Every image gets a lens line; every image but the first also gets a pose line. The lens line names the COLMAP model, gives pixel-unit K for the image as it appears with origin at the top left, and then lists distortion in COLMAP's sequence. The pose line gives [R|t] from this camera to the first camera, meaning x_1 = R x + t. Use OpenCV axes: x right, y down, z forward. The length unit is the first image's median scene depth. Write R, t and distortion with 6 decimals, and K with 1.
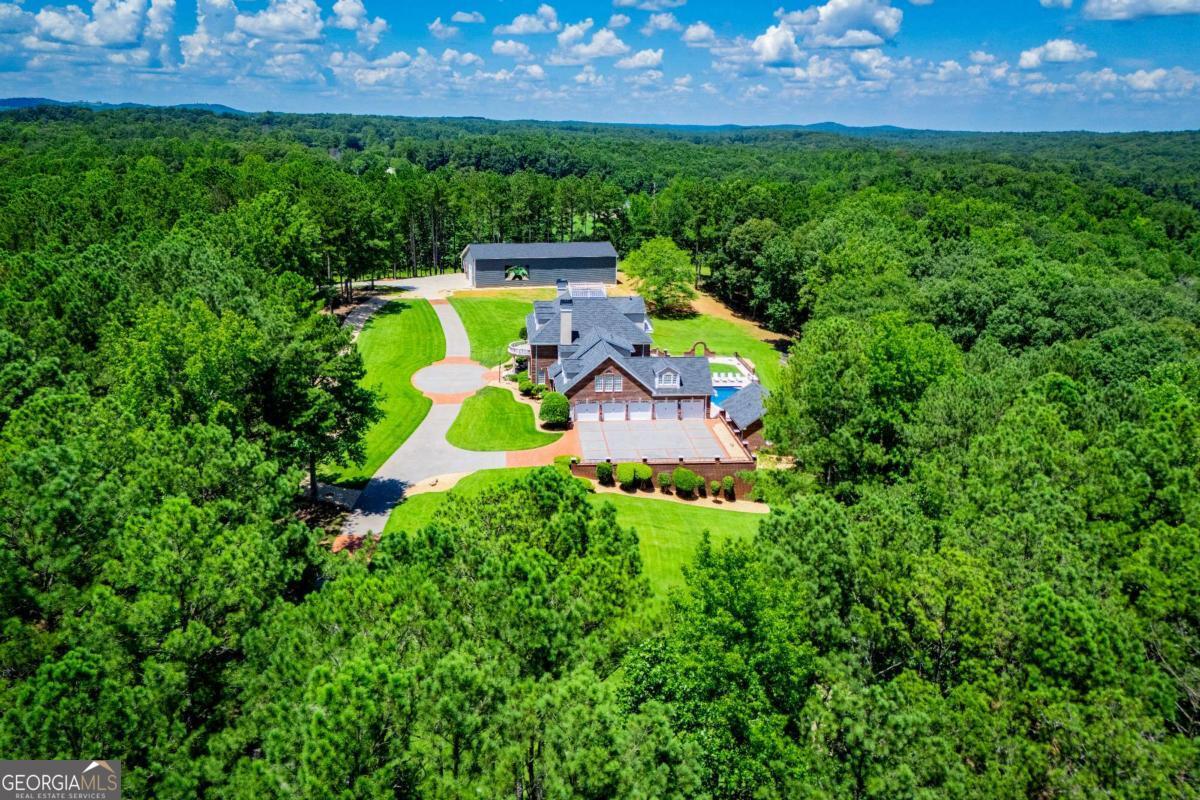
lens RADIAL K [[886.0, 0, 600.0], [0, 886.0, 400.0], [0, 0, 1]] dist [0.036639, -0.011293]
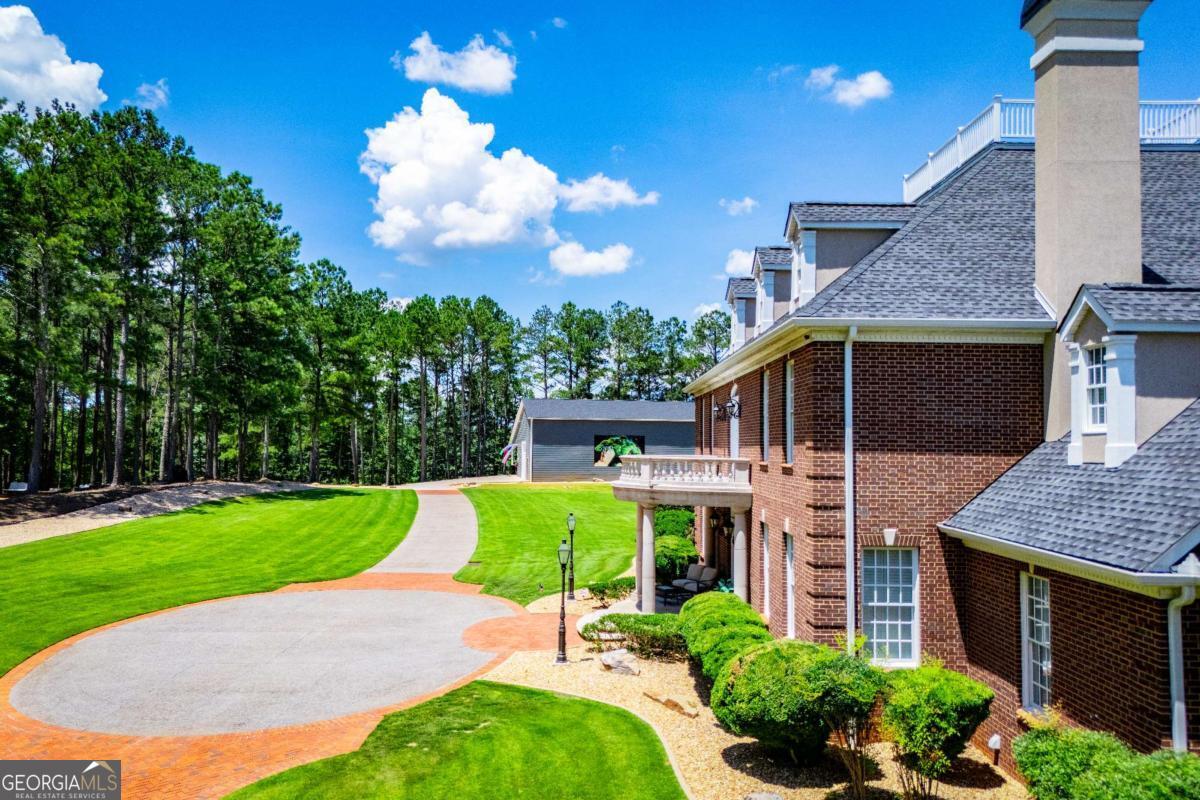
lens RADIAL K [[892.0, 0, 605.9], [0, 892.0, 401.0], [0, 0, 1]] dist [0.051592, -0.049255]
pose [[0.996176, -0.010299, -0.086761, -0.088157], [-0.020130, 0.939258, -0.342620, -0.008827], [0.085020, 0.343056, 0.935459, 0.811283]]
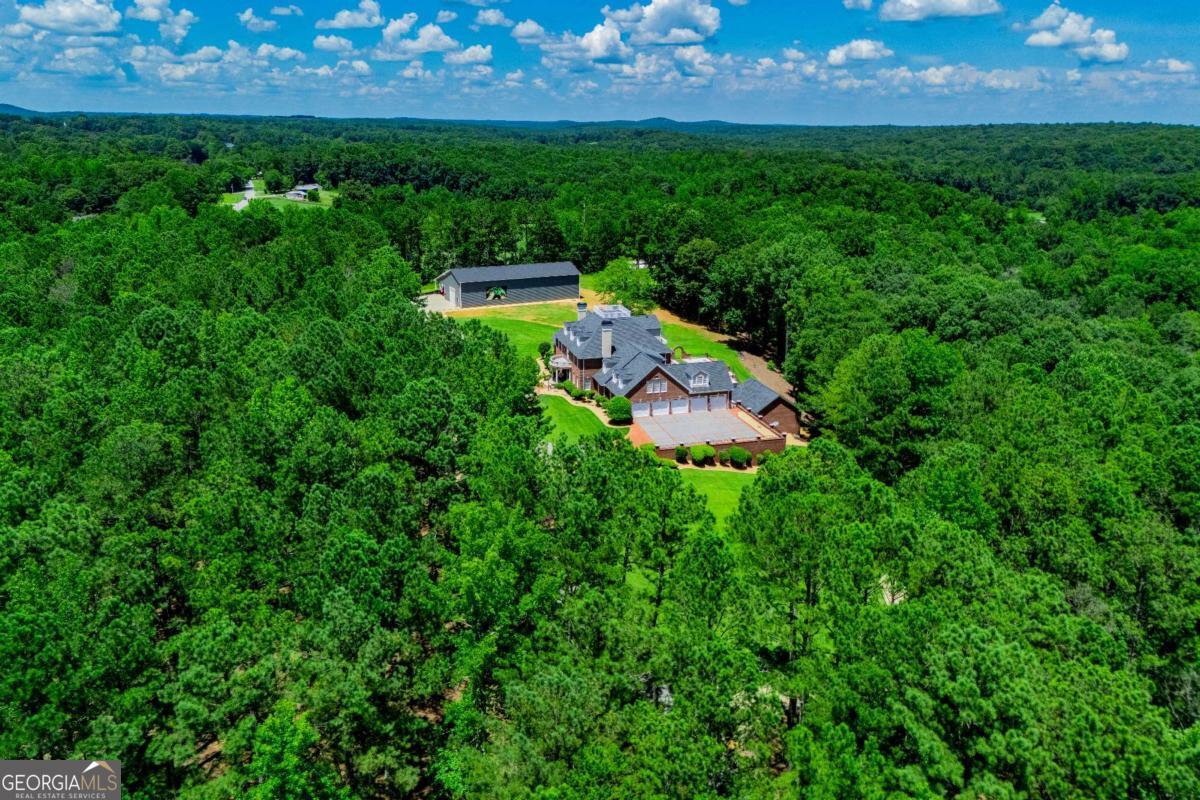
lens RADIAL K [[886.0, 0, 600.0], [0, 886.0, 400.0], [0, 0, 1]] dist [0.036639, -0.011293]
pose [[0.983790, -0.065023, 0.167120, -0.240212], [0.064217, 0.997884, 0.010230, -0.014496], [-0.167432, 0.000667, 0.985883, -0.209642]]
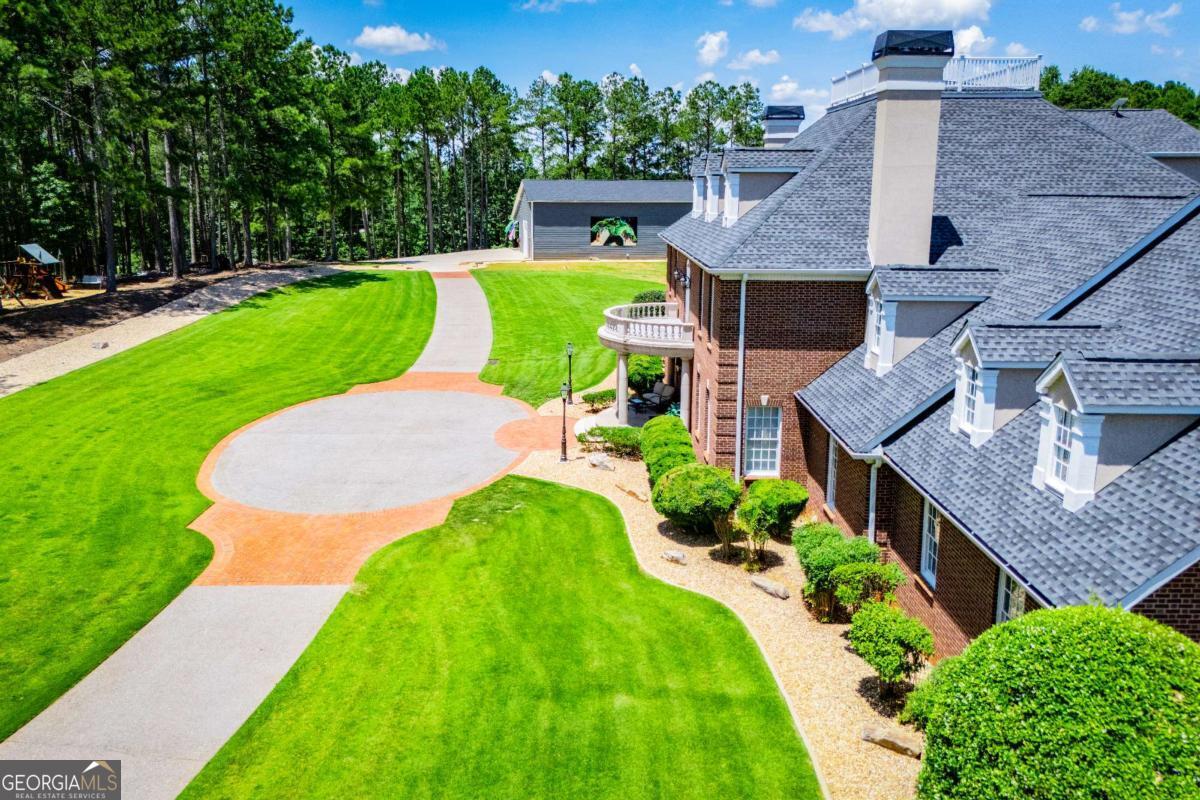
lens RADIAL K [[890.3, 0, 599.4], [0, 890.3, 348.5], [0, 0, 1]] dist [0.055268, -0.037973]
pose [[0.995604, 0.006593, -0.093433, -0.079037], [-0.017986, 0.992414, -0.121621, -0.020089], [0.091922, 0.122767, 0.988169, 0.739921]]
